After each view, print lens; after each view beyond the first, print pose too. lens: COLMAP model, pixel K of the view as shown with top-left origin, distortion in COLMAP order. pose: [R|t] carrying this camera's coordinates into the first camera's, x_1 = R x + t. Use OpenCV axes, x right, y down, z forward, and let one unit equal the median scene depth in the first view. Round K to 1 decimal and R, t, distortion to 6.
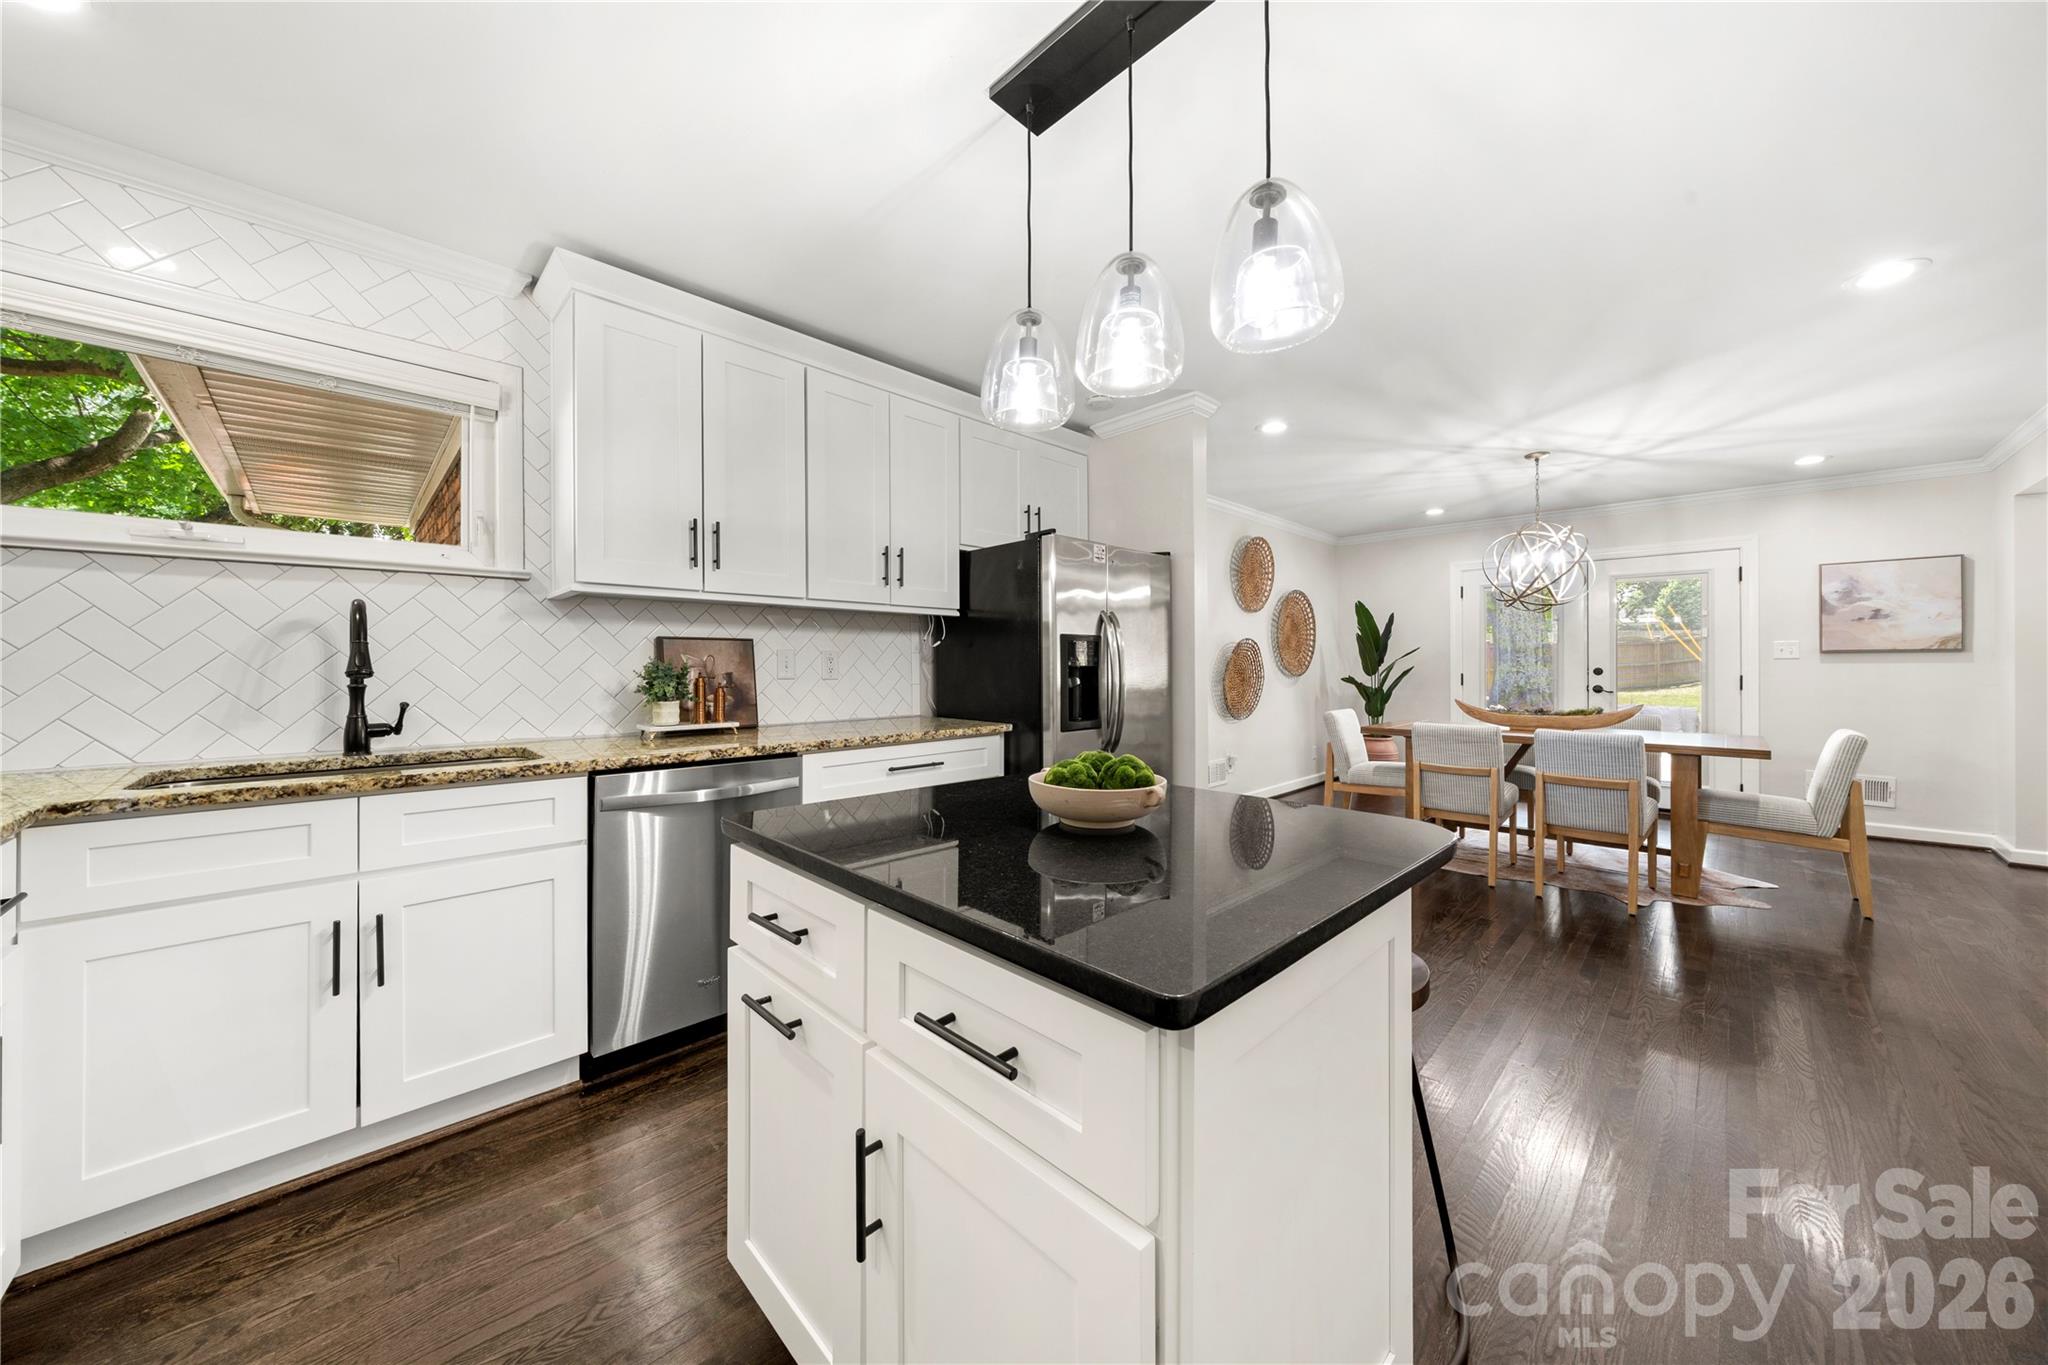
lens RADIAL K [[696.0, 0, 1022.6], [0, 696.0, 662.7], [0, 0, 1]] dist [-0.002108, -0.000381]
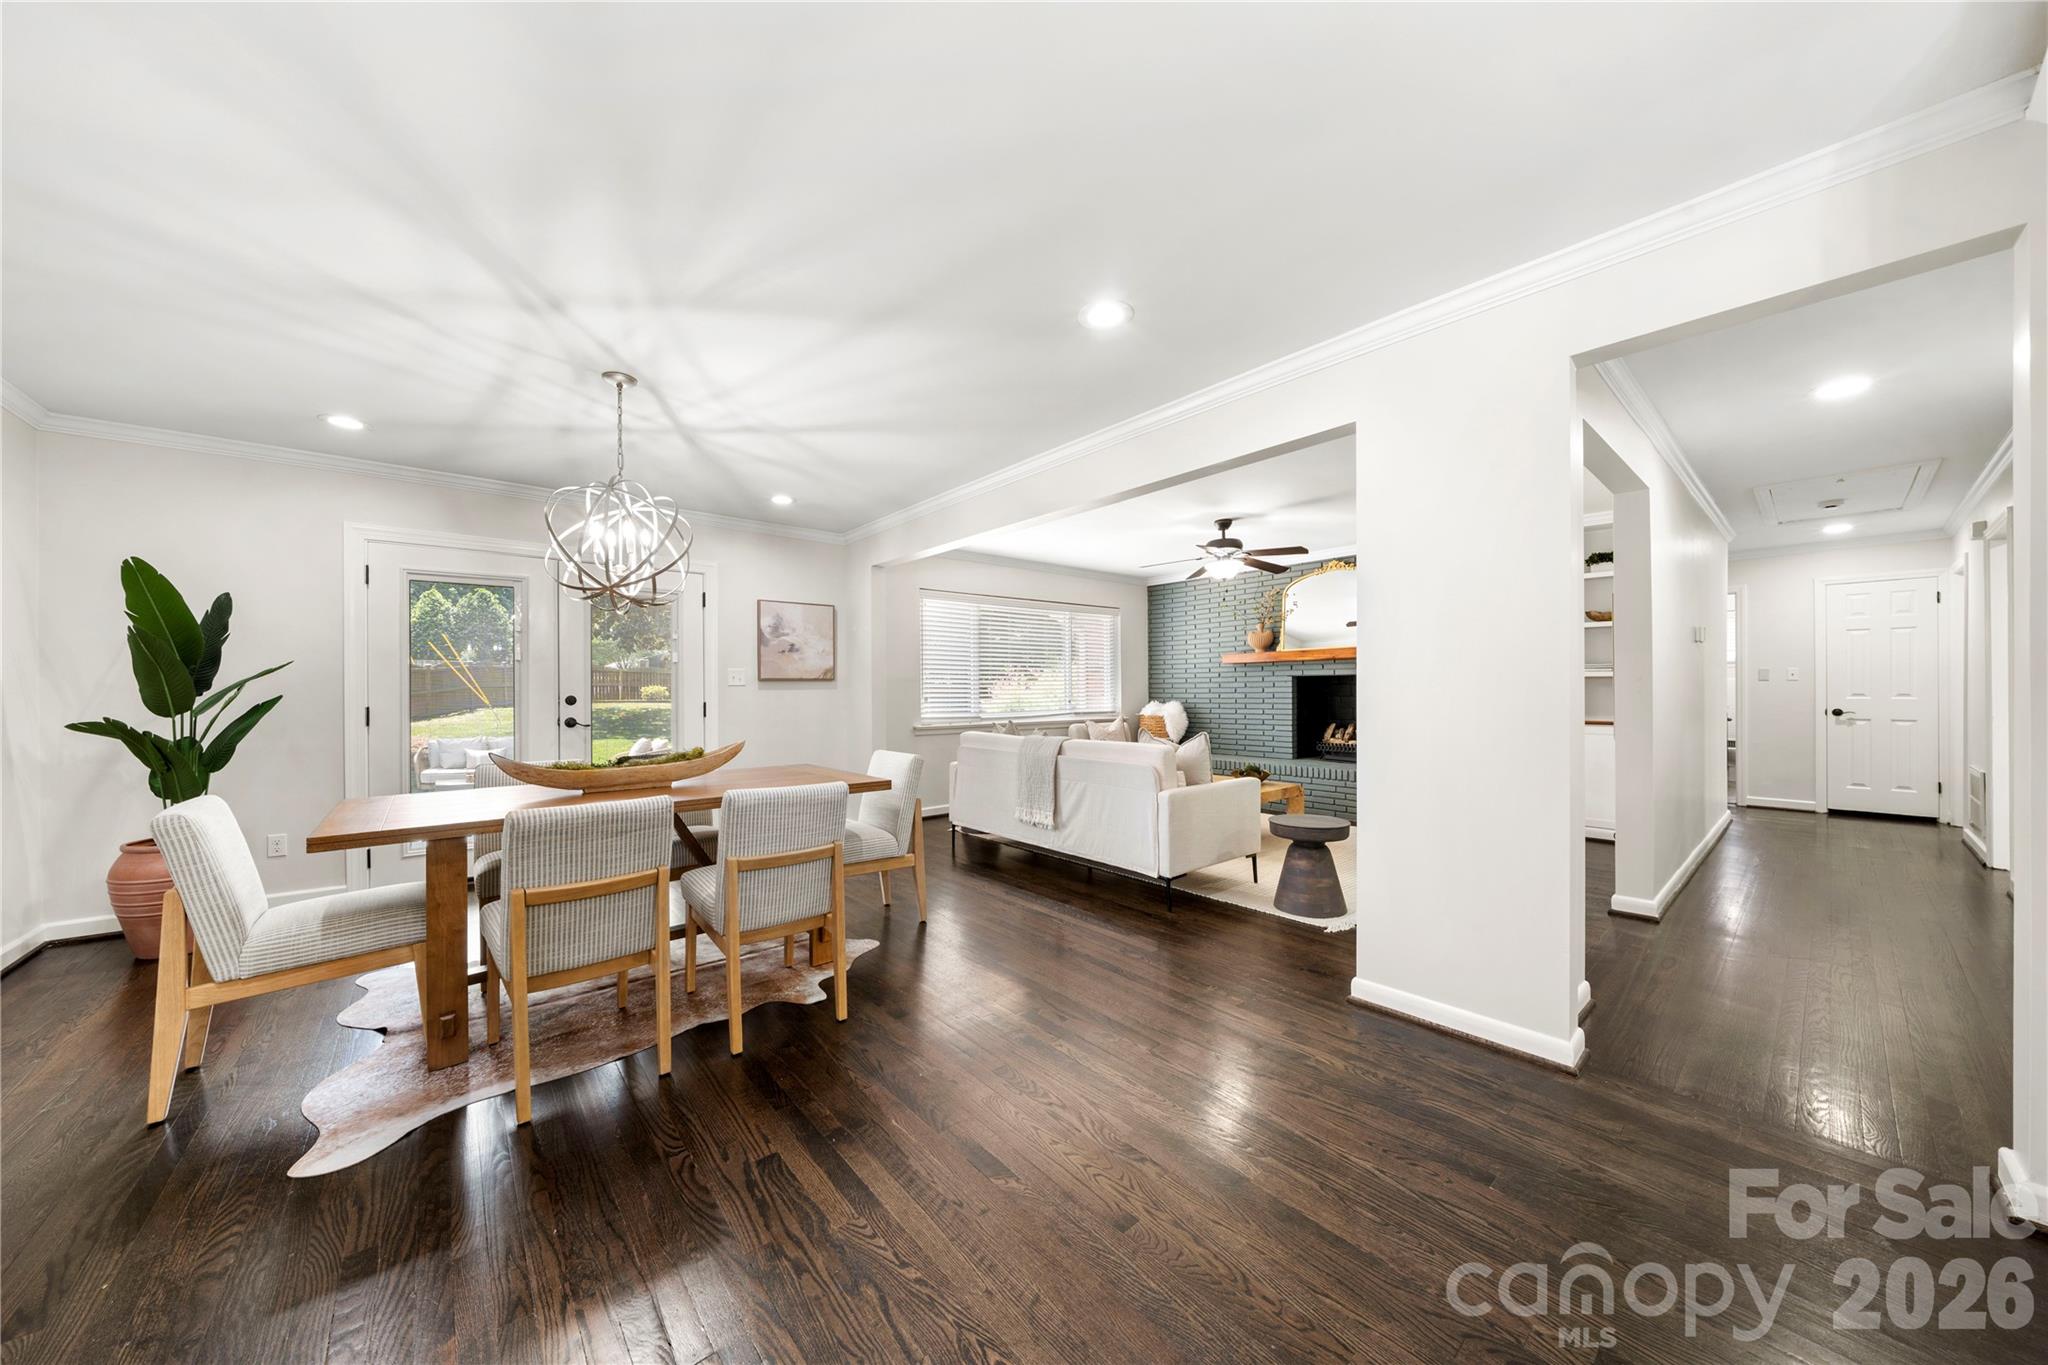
lens RADIAL K [[696.0, 0, 1032.8], [0, 696.0, 688.9], [0, 0, 1]] dist [-0.002108, -0.000381]
pose [[0.077925, 0.003222, 0.996954, 0.098803], [0.000772, 0.999994, -0.003292, 0.002943], [-0.996959, 0.001027, 0.077922, 0.525683]]
